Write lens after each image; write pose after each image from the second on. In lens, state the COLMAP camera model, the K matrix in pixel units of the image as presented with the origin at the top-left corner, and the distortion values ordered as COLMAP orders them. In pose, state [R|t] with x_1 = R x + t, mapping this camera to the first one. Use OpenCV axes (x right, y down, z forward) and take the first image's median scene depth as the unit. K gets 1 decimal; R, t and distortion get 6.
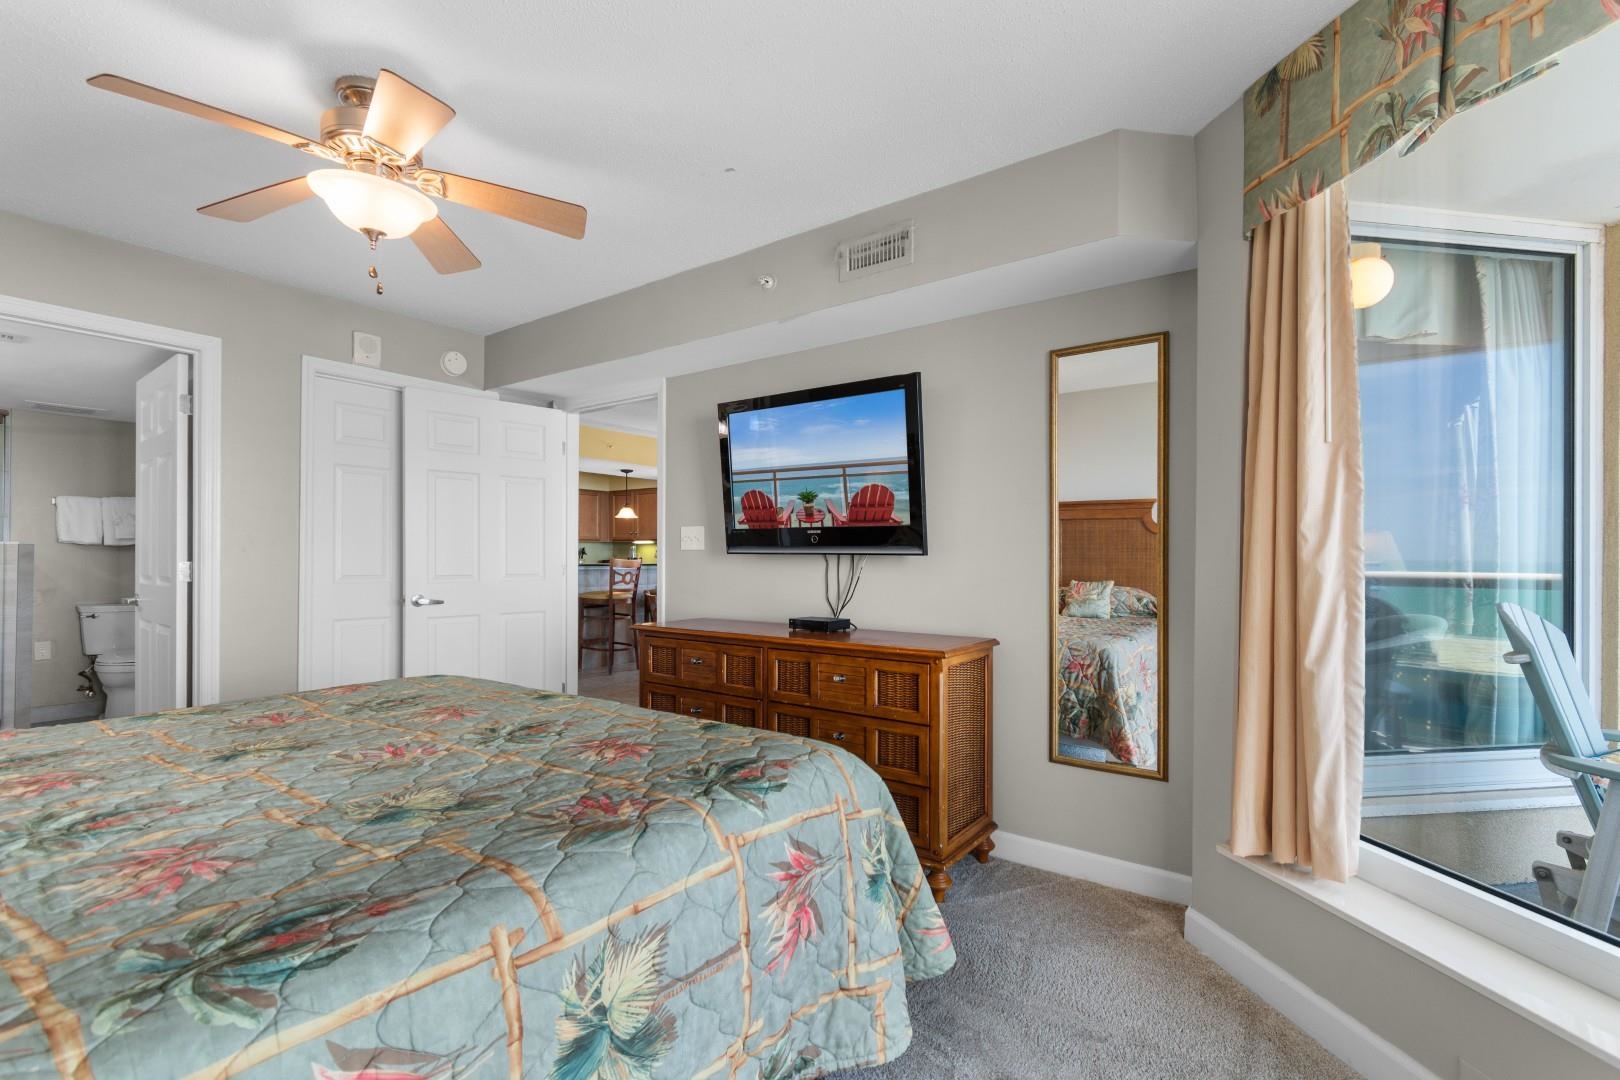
lens RADIAL K [[722.3, 0, 811.8], [0, 722.3, 544.7], [0, 0, 1]] dist [-0.001125, -0.000146]
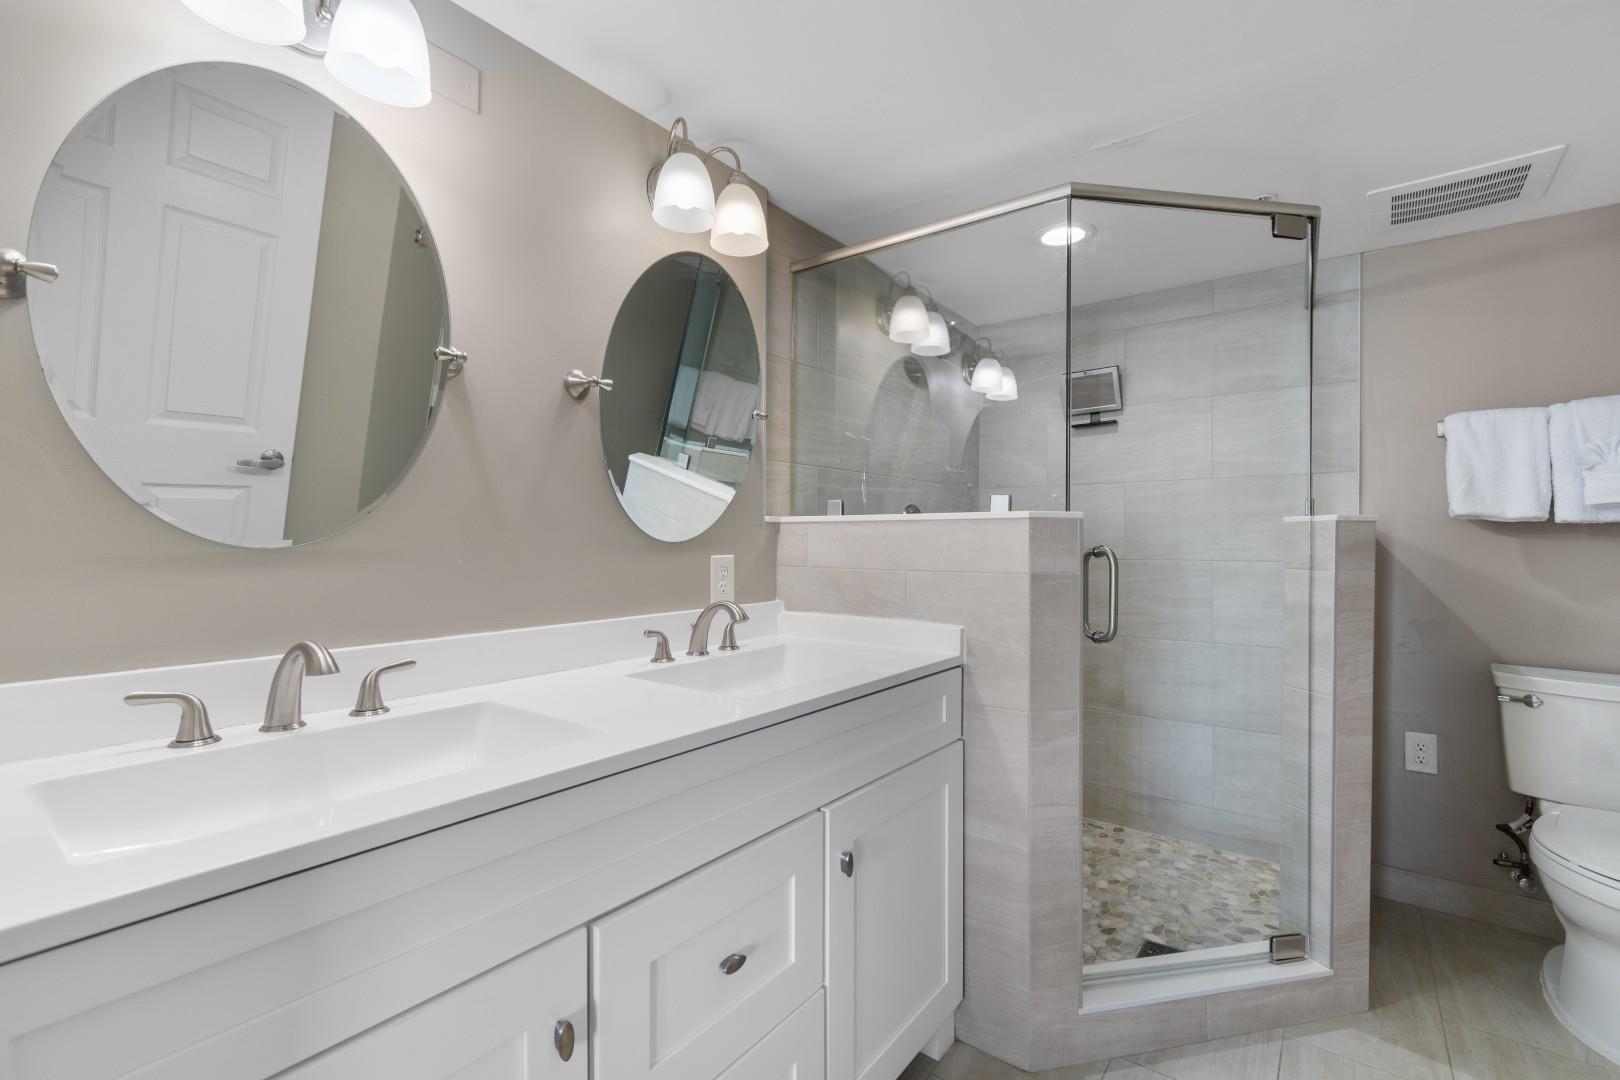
lens RADIAL K [[722.3, 0, 811.8], [0, 722.3, 544.7], [0, 0, 1]] dist [-0.001125, -0.000146]
pose [[-0.010688, 0.003775, -0.999936, -0.595933], [0.002713, 0.999989, 0.003747, 0.008769], [0.999939, -0.002673, -0.010698, 0.611319]]
